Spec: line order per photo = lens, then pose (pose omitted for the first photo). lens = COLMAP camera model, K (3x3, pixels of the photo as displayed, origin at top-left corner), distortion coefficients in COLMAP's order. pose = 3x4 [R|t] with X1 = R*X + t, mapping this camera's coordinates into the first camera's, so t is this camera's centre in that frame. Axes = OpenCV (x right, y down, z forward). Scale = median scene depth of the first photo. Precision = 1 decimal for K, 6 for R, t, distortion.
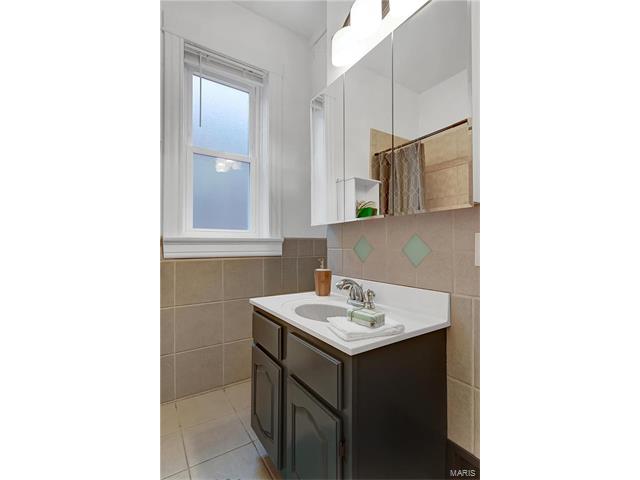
lens RADIAL K [[351.2, 0, 319.3], [0, 351.2, 240.7], [0, 0, 1]] dist [0.002791, -0.001519]
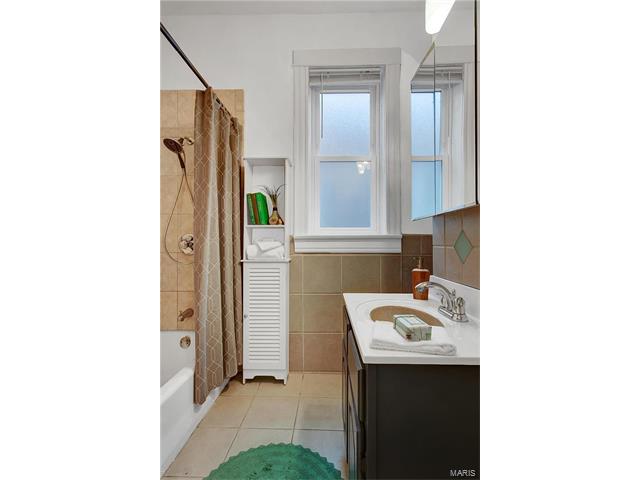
lens RADIAL K [[351.2, 0, 320.8], [0, 351.2, 240.0], [0, 0, 1]] dist [0.002791, -0.001519]
pose [[0.700488, -0.004377, -0.713650, 0.452787], [0.011267, 0.999924, 0.004926, -0.000217], [0.713575, -0.011492, 0.700485, 0.191712]]
